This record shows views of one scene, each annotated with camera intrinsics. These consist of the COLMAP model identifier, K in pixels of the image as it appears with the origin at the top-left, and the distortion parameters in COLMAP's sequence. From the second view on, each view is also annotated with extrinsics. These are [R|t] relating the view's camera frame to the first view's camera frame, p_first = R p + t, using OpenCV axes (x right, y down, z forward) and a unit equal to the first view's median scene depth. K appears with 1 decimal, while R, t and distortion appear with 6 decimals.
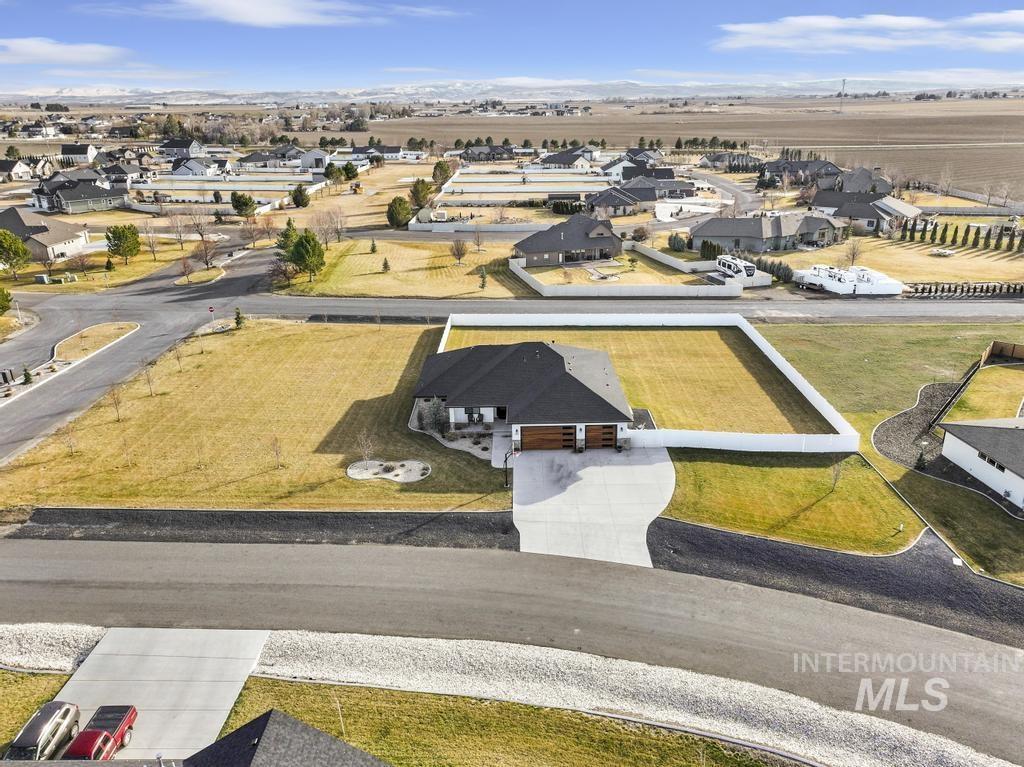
lens RADIAL K [[729.3, 0, 514.1], [0, 729.3, 383.9], [0, 0, 1]] dist [0.006159, 0.005566]
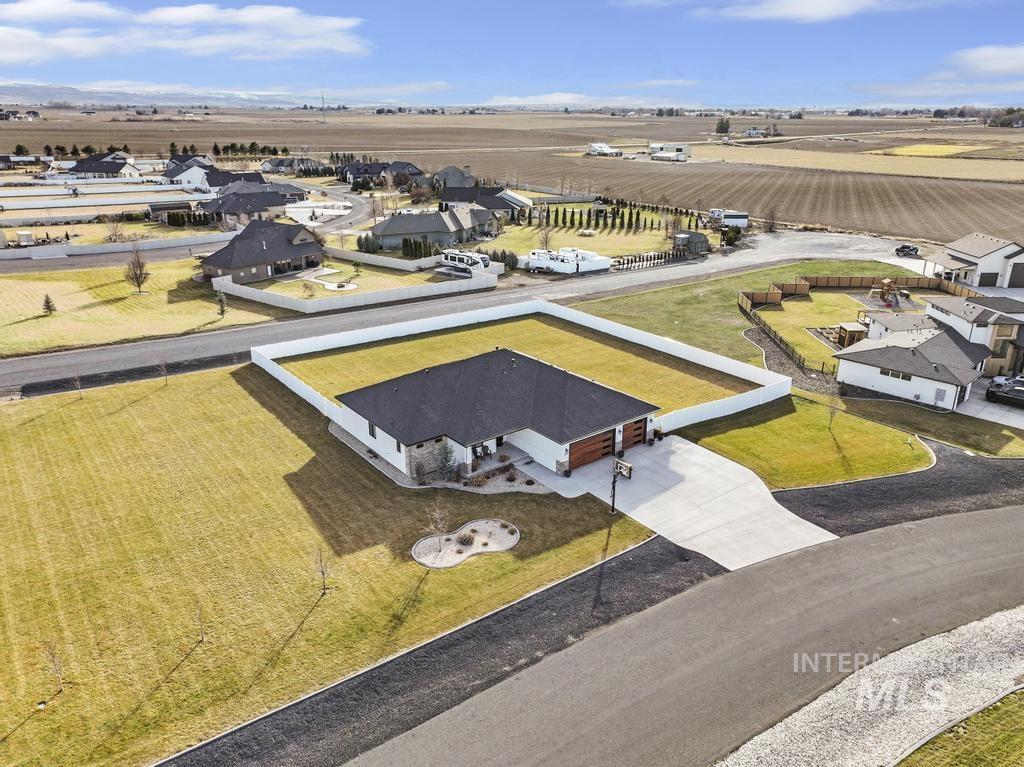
lens RADIAL K [[729.3, 0, 514.1], [0, 729.3, 383.9], [0, 0, 1]] dist [0.006159, 0.005566]
pose [[0.788116, -0.195281, 0.583729, -0.385190], [0.203151, 0.977722, 0.052806, -0.050254], [-0.581037, 0.076968, 0.810230, 0.251666]]
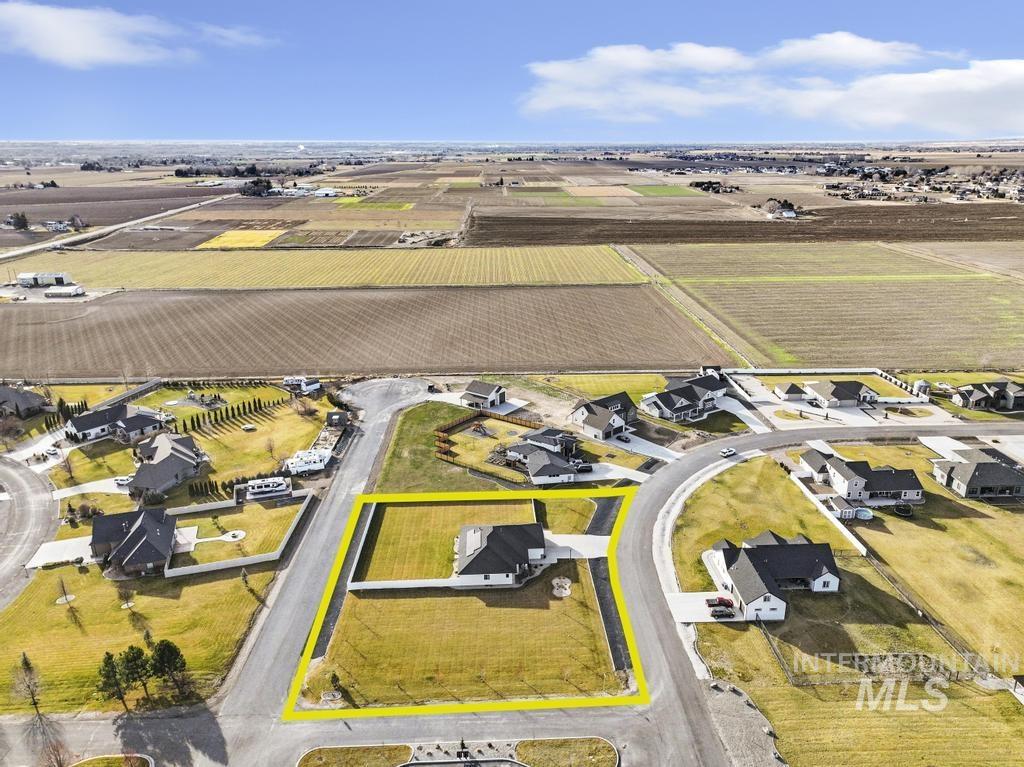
lens RADIAL K [[735.3, 0, 510.3], [0, 735.3, 370.9], [0, 0, 1]] dist [0.005847, 0.001372]
pose [[-0.044430, -0.280517, 0.958820, -1.641670], [0.370265, 0.886789, 0.276601, -0.894623], [-0.927863, 0.367307, 0.064466, 0.528387]]
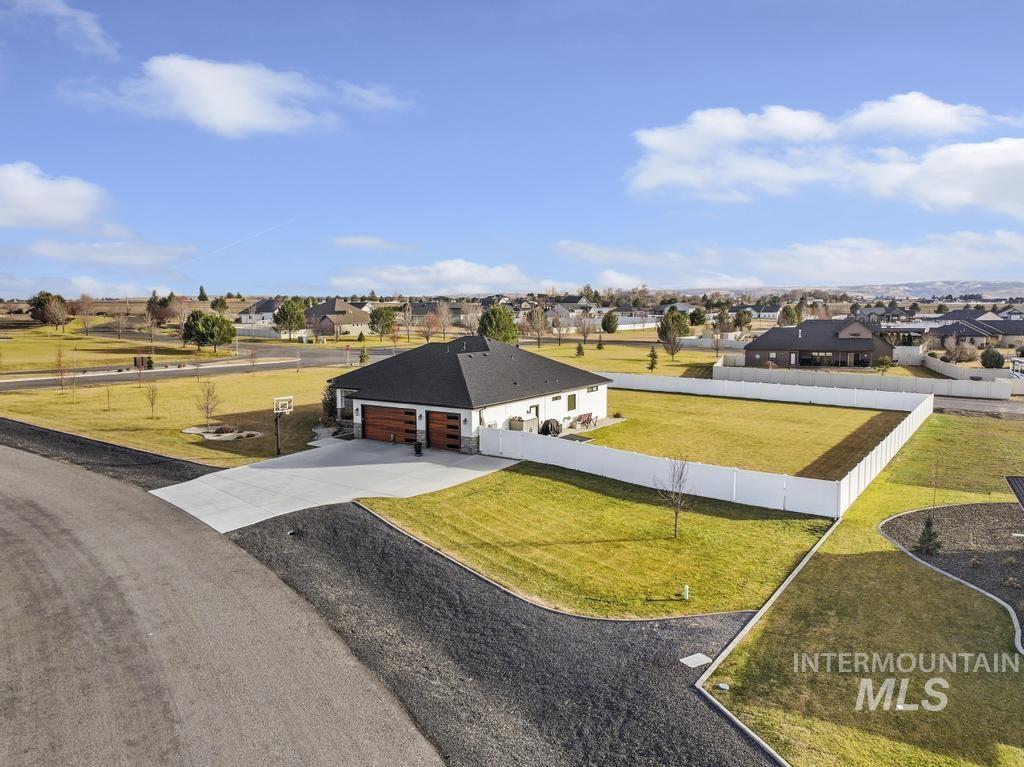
lens RADIAL K [[735.3, 0, 510.3], [0, 735.3, 370.9], [0, 0, 1]] dist [0.005847, 0.001372]
pose [[0.829251, 0.062143, -0.555410, 0.418103], [-0.208294, 0.956562, -0.203966, 0.110256], [0.518609, 0.284828, 0.806175, 0.325495]]
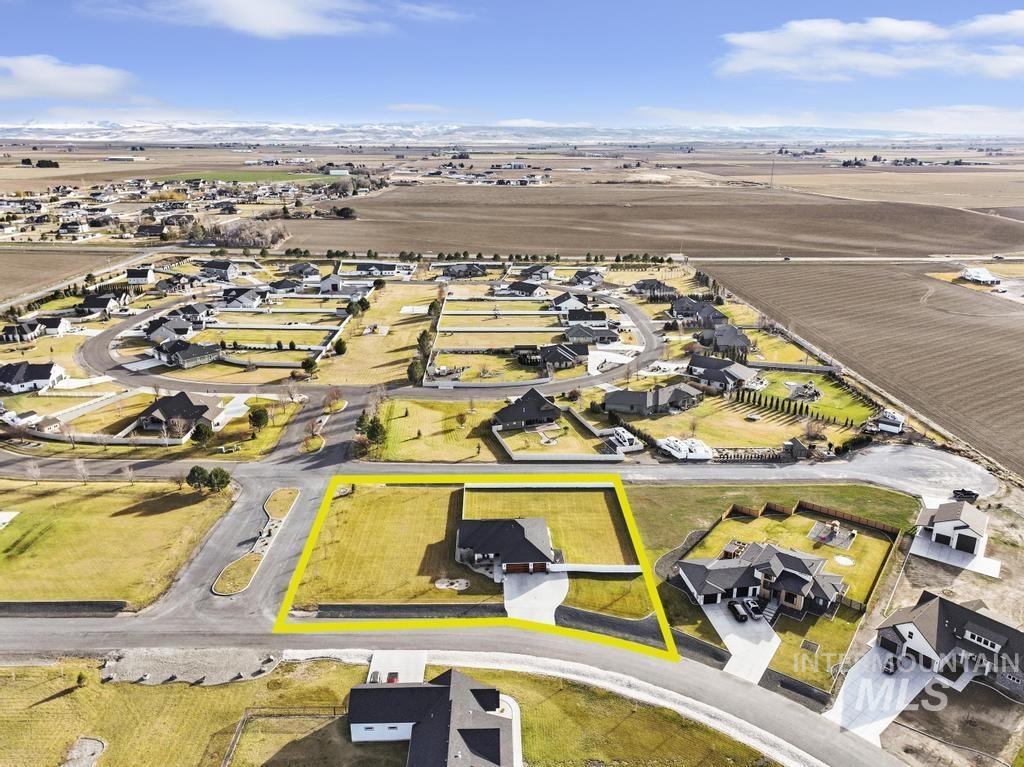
lens RADIAL K [[712.9, 0, 512.0], [0, 712.9, 383.5], [0, 0, 1]] dist [0.008561, -0.000241]
pose [[0.998931, -0.000289, 0.046228, -0.058941], [0.002271, 0.999080, -0.042822, -0.319454], [-0.046173, 0.042881, 0.998013, -1.007702]]
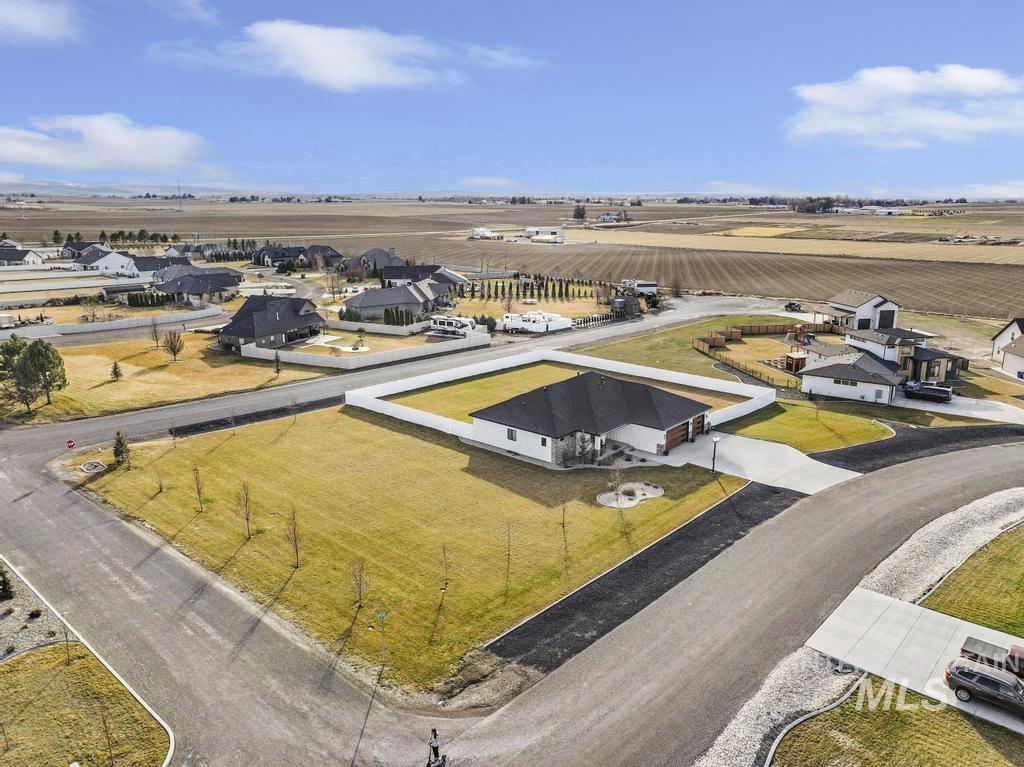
lens RADIAL K [[729.3, 0, 514.1], [0, 729.3, 383.9], [0, 0, 1]] dist [0.006159, 0.005566]
pose [[0.652209, -0.166305, 0.739571, -0.737343], [0.258153, 0.966048, -0.010427, -0.048603], [-0.712727, 0.197724, 0.672997, 0.272082]]
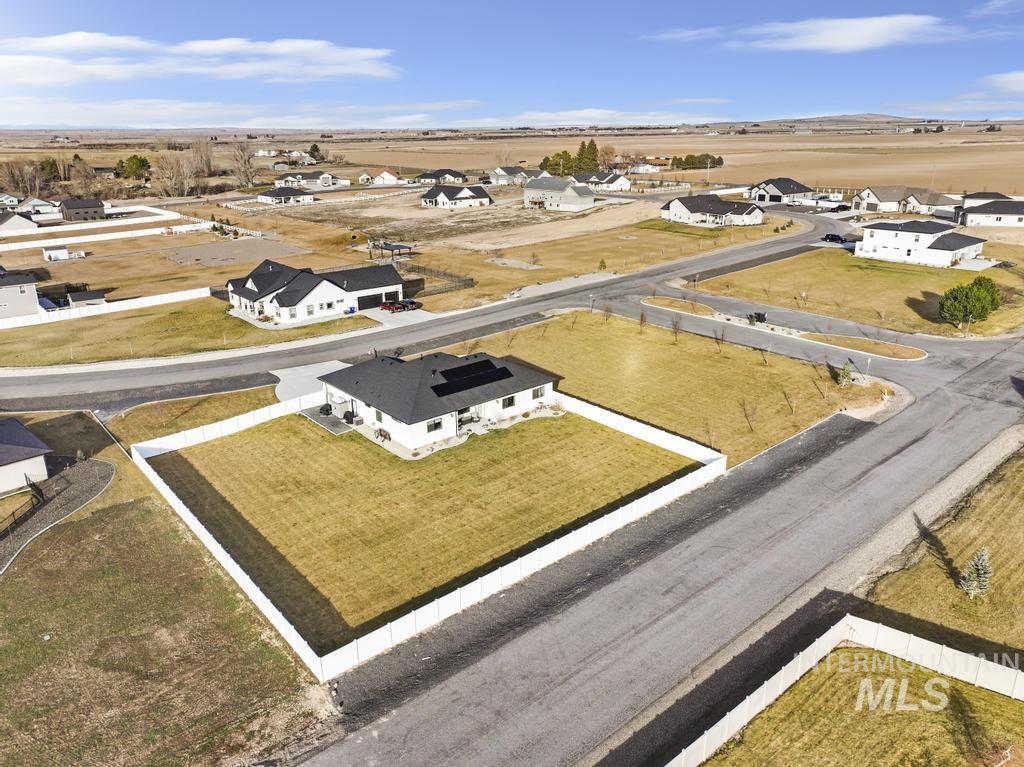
lens RADIAL K [[729.3, 0, 514.1], [0, 729.3, 383.9], [0, 0, 1]] dist [0.006159, 0.005566]
pose [[-0.750953, 0.241831, -0.614481, 0.513784], [-0.217443, 0.788081, 0.575888, -0.564069], [0.623528, 0.566080, -0.539228, 1.406763]]
